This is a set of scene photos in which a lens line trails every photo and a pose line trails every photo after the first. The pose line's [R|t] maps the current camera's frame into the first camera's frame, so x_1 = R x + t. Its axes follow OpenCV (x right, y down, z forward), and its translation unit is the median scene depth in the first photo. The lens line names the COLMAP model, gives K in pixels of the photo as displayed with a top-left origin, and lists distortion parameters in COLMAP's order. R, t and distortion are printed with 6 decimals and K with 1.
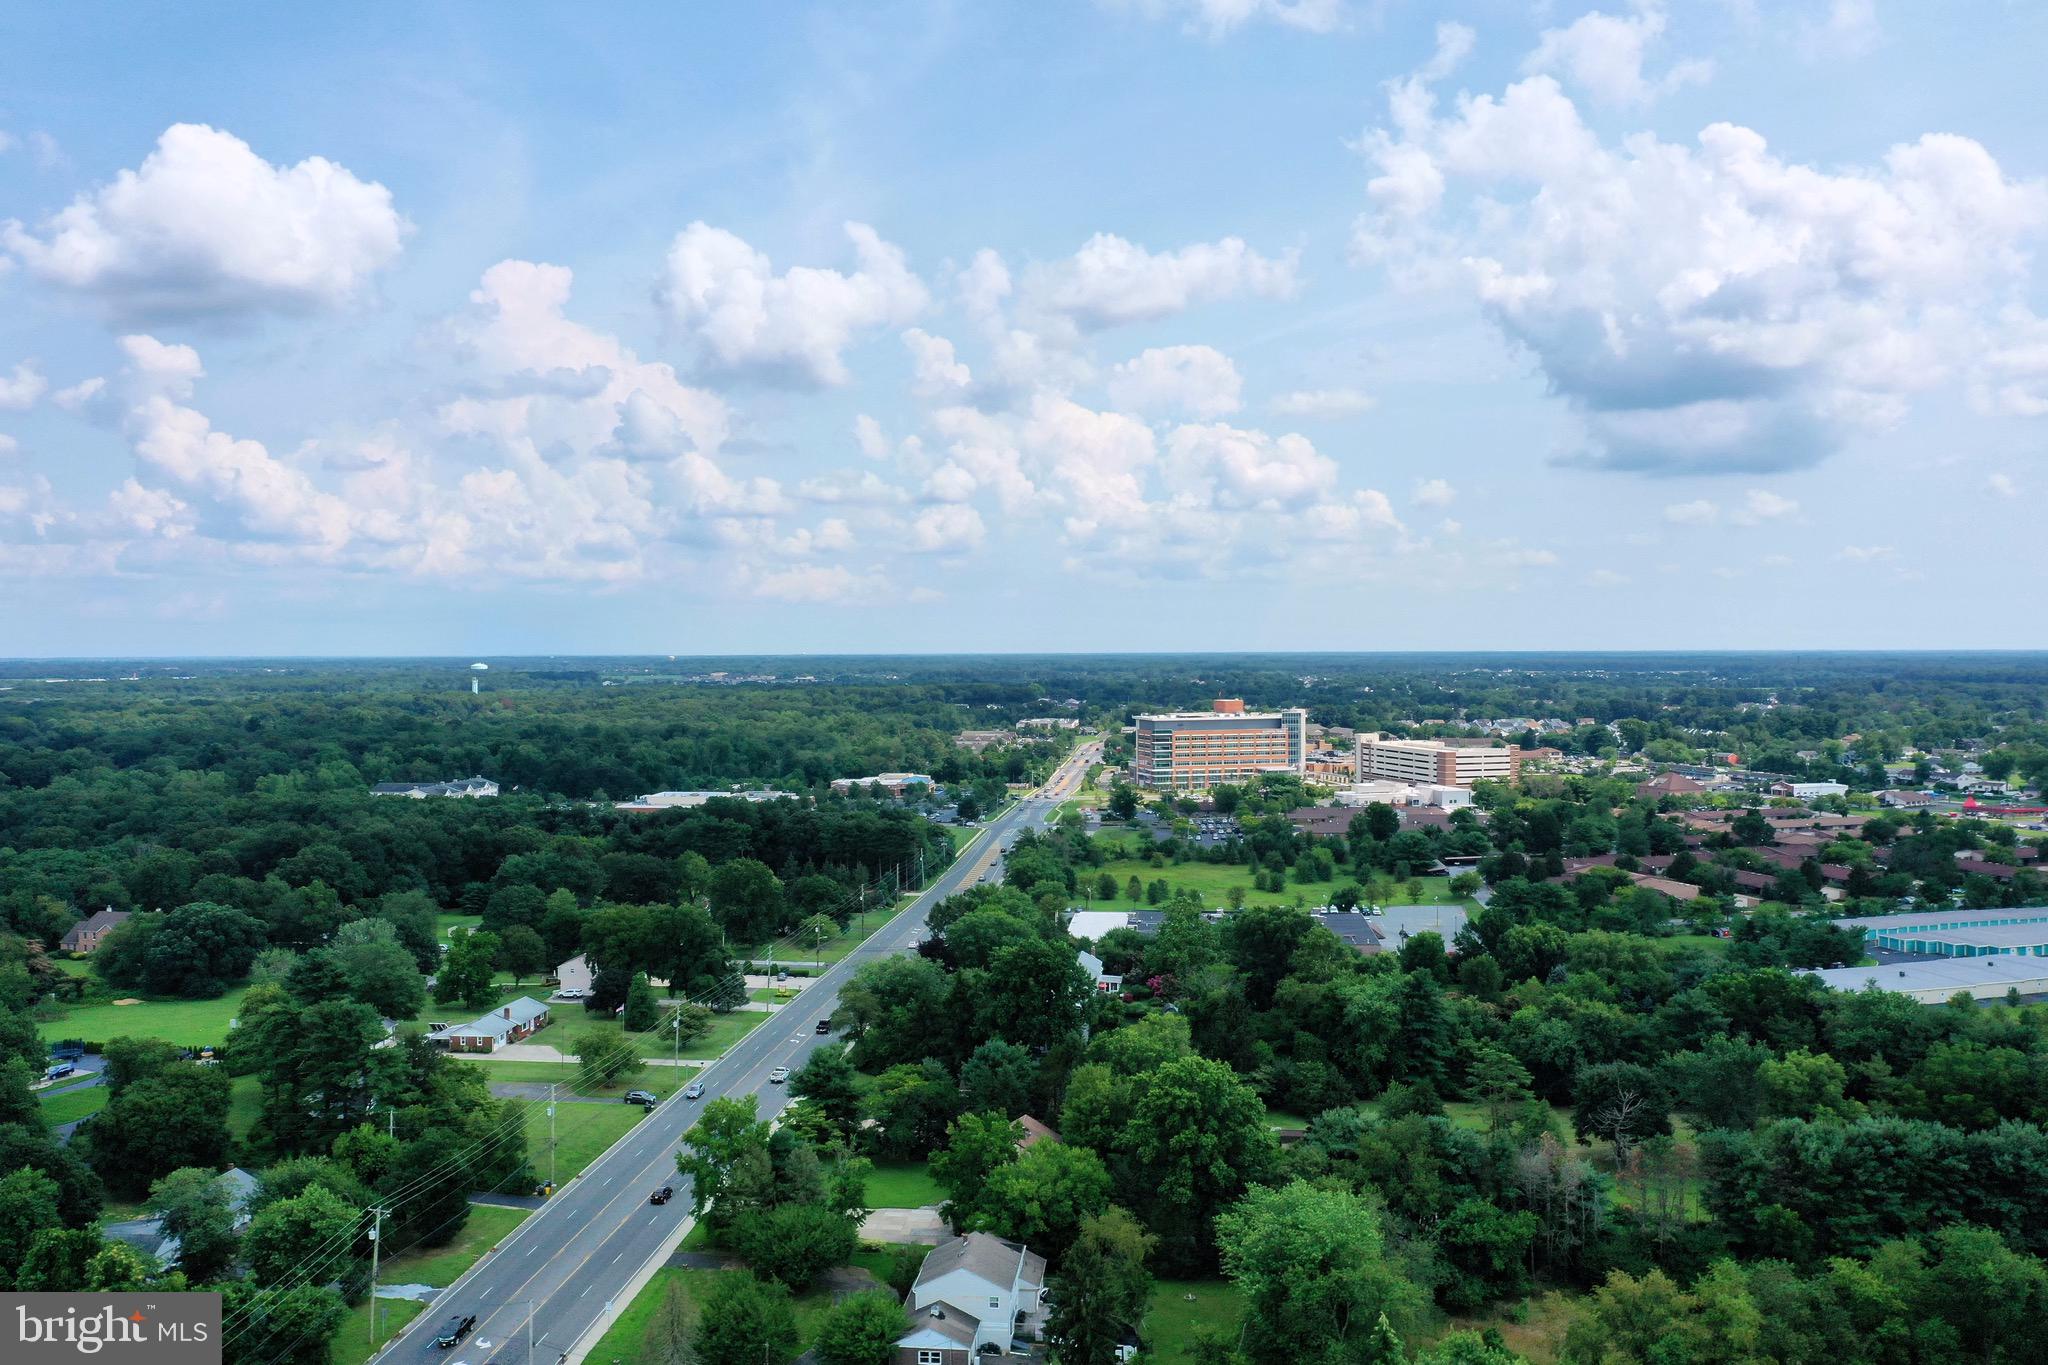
lens RADIAL K [[1626.0, 0, 1024.0], [0, 1626.0, 682.5], [0, 0, 1]] dist [0.004310, 0.003055]
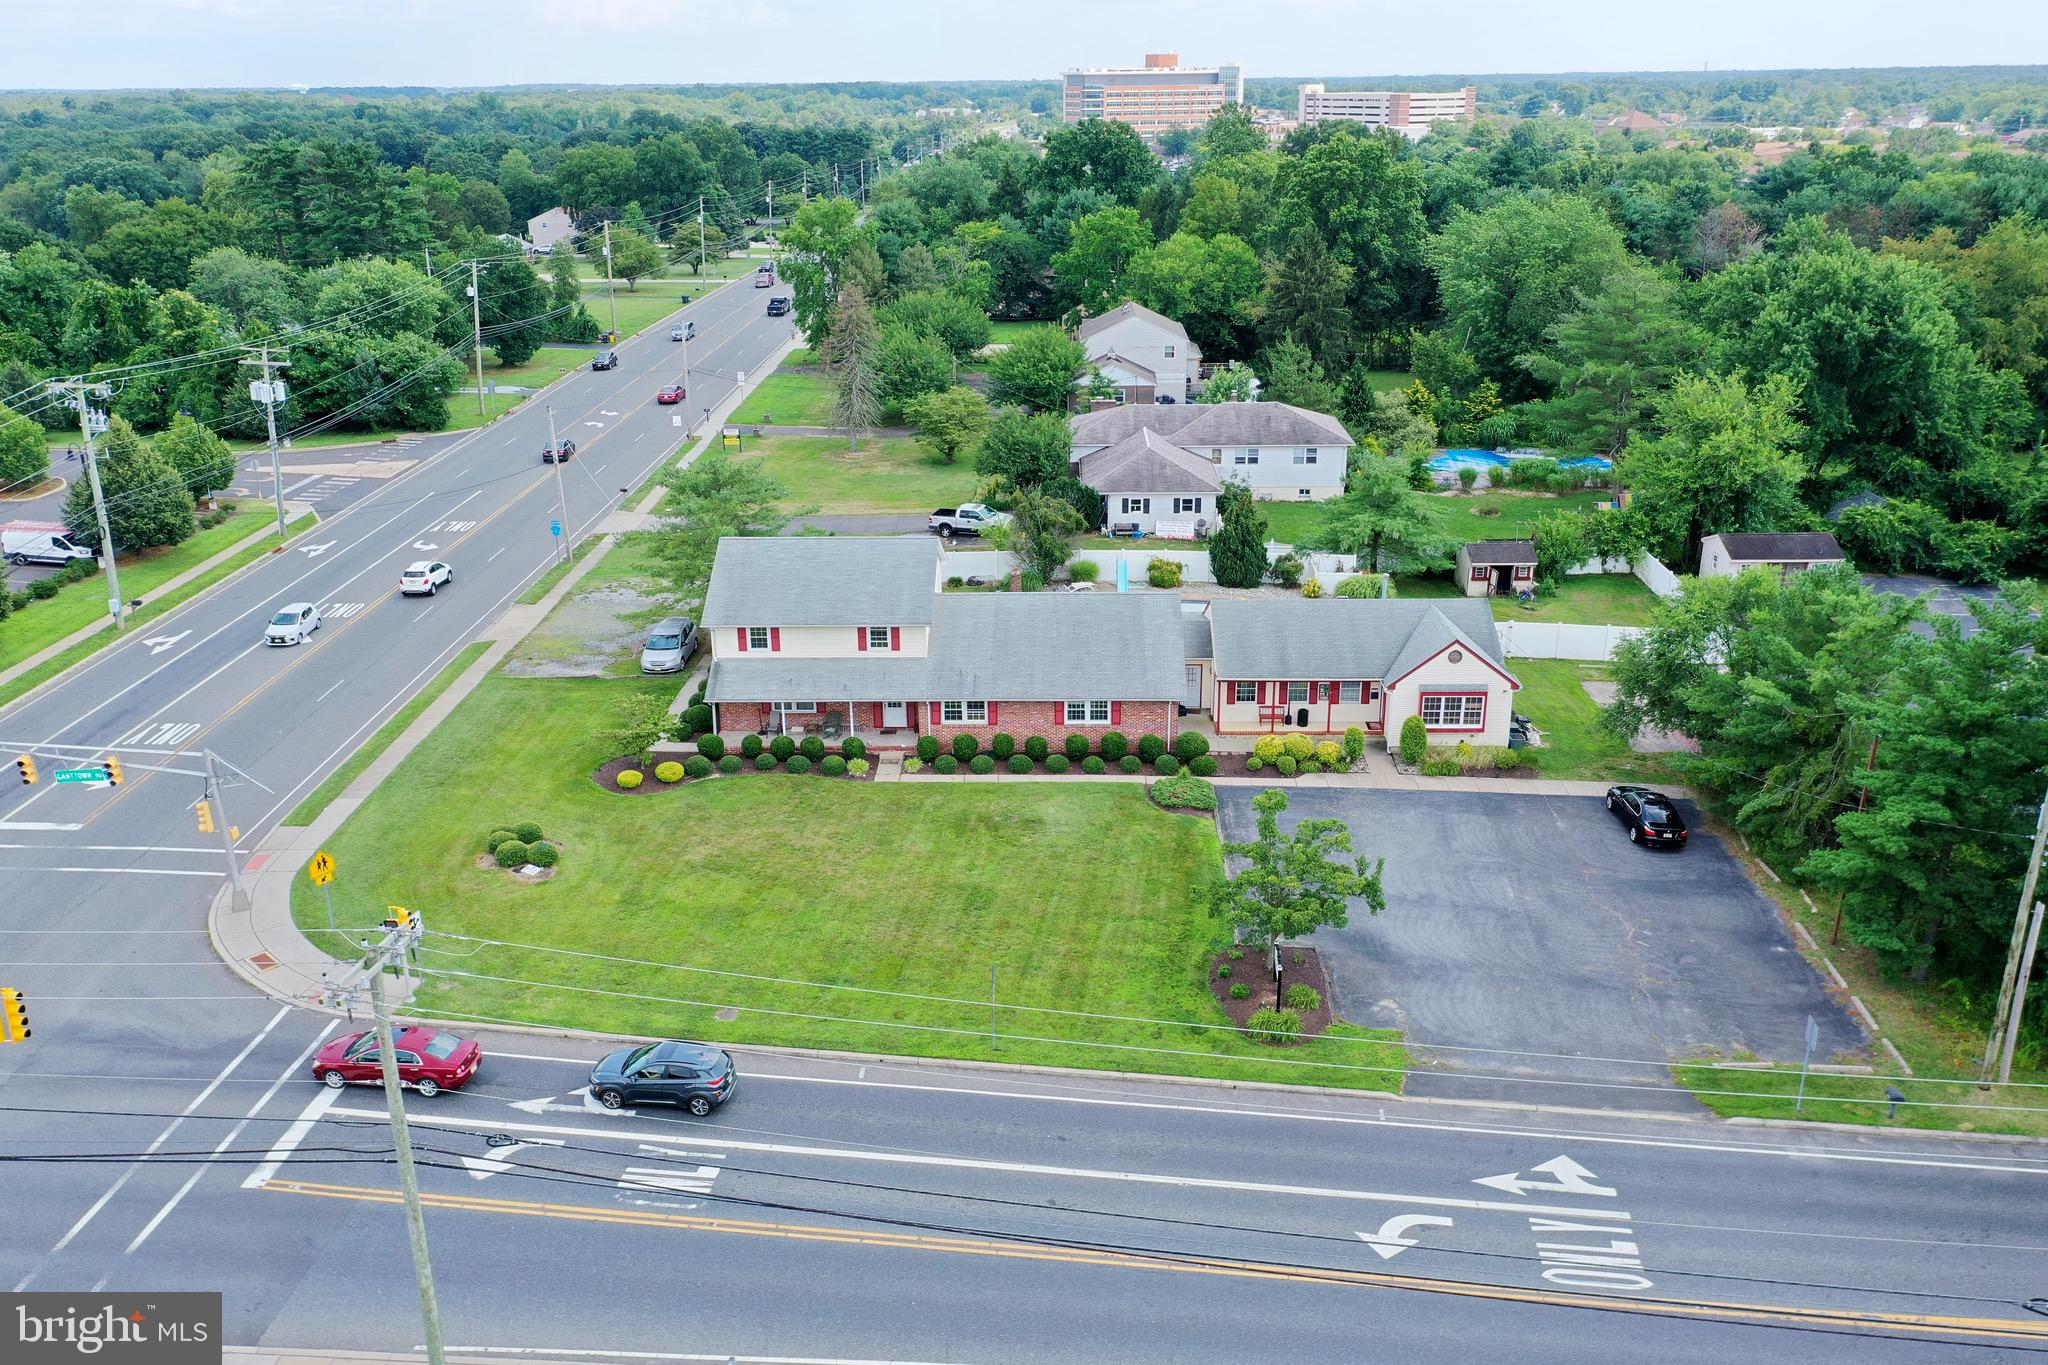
lens RADIAL K [[1623.1, 0, 1024.0], [0, 1623.1, 682.5], [0, 0, 1]] dist [0.008843, 0.005574]
pose [[0.996892, -0.034507, 0.070821, -0.145770], [0.009495, 0.945042, 0.326810, 0.216811], [-0.078206, -0.325122, 0.942433, 0.066096]]
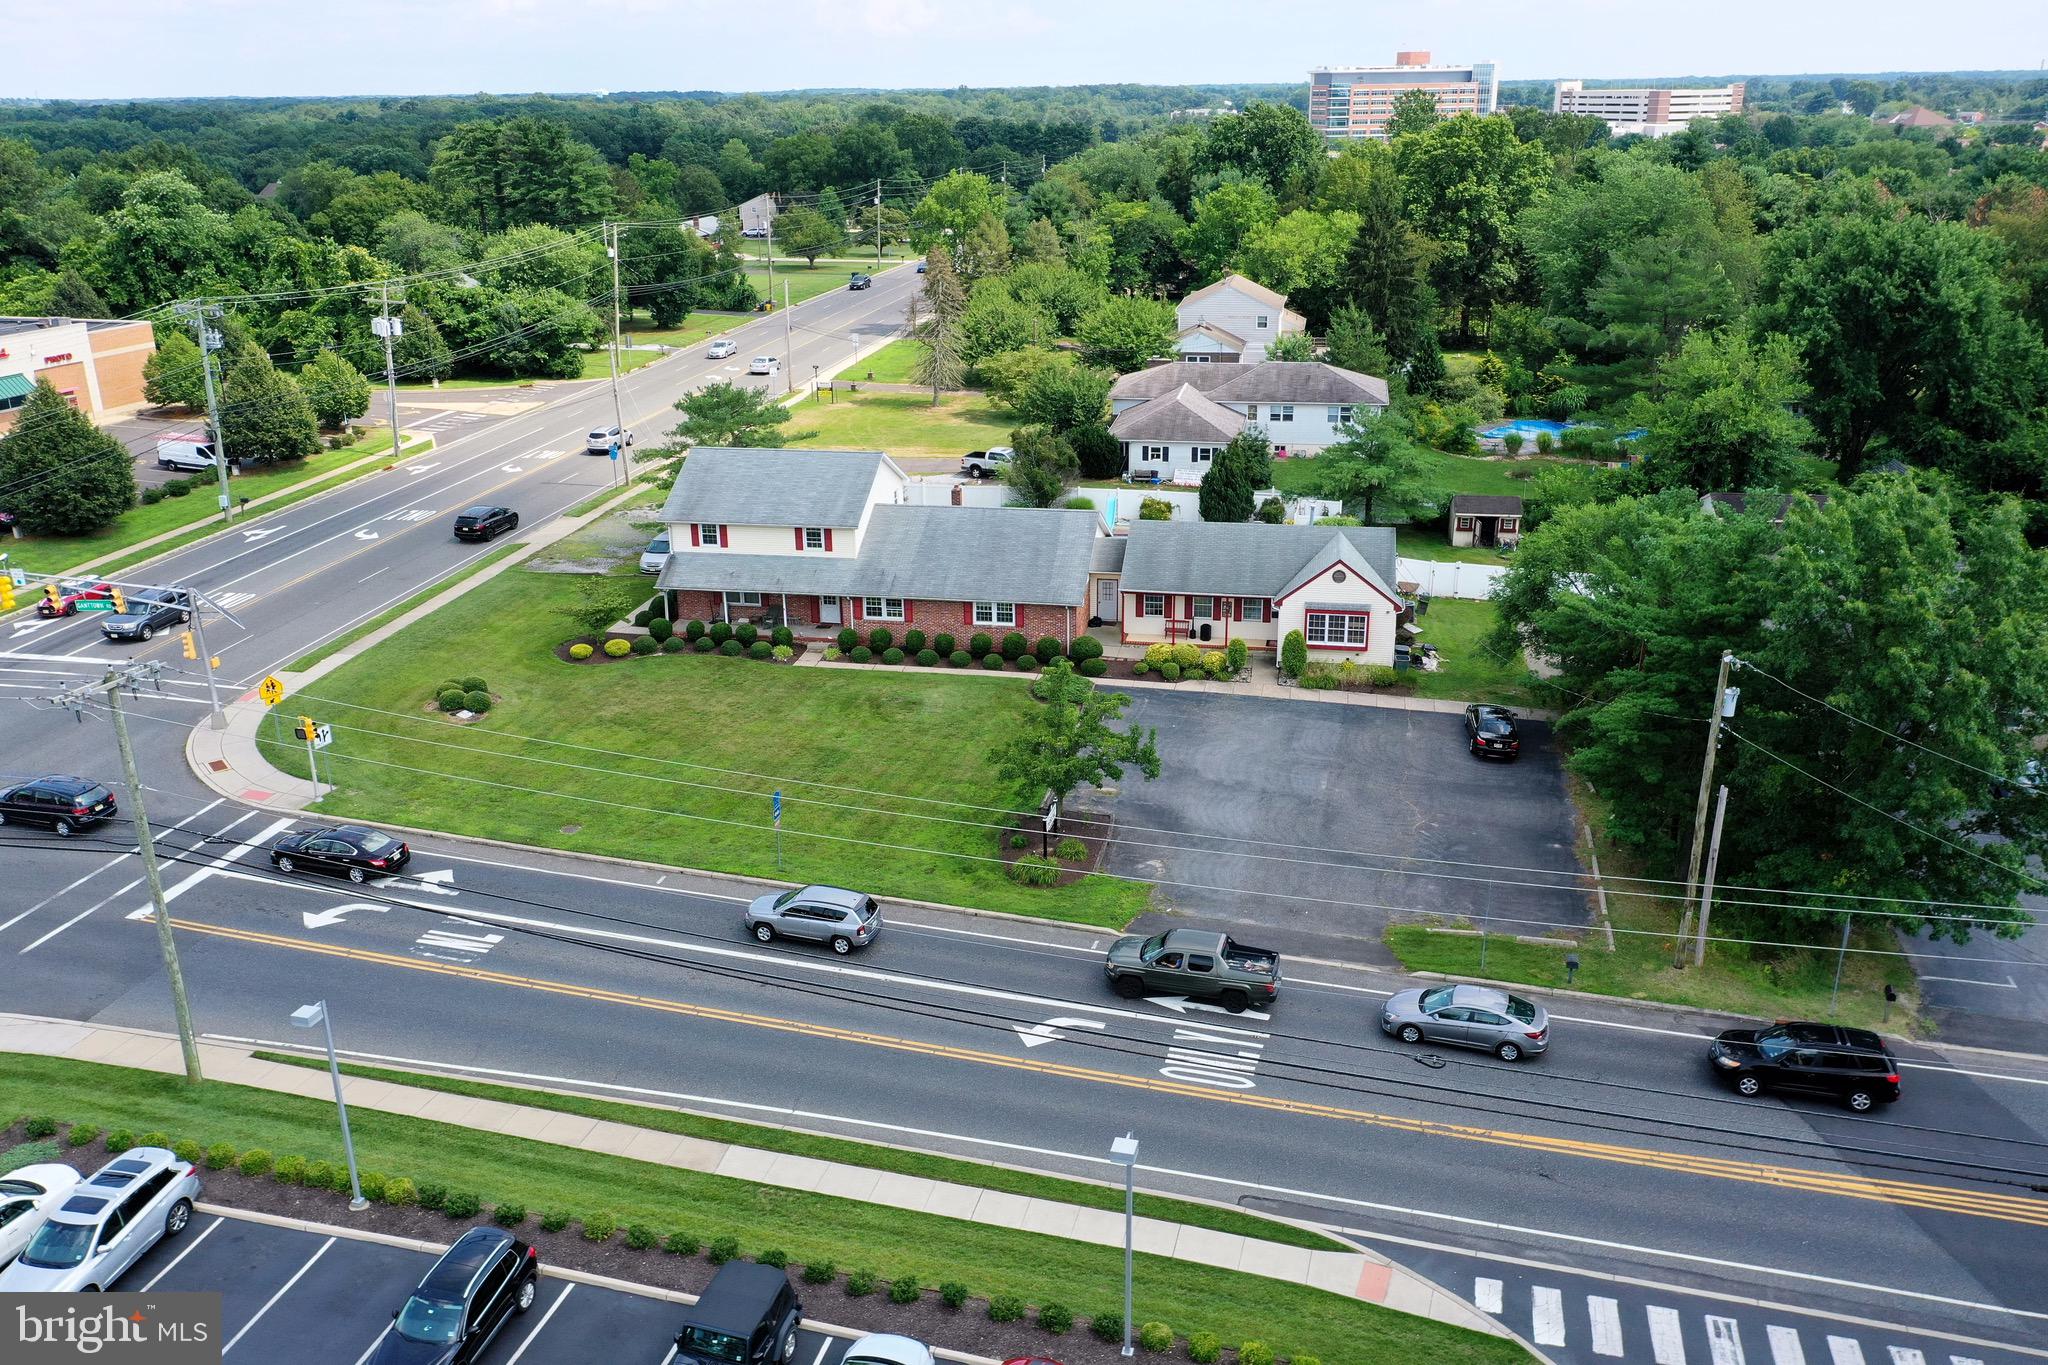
lens RADIAL K [[1623.1, 0, 1024.0], [0, 1623.1, 682.5], [0, 0, 1]] dist [0.008843, 0.005574]
pose [[0.996695, 0.018780, -0.079039, -0.065518], [0.007813, 0.946245, 0.323356, 0.231134], [0.080863, -0.322904, 0.942971, 0.029508]]
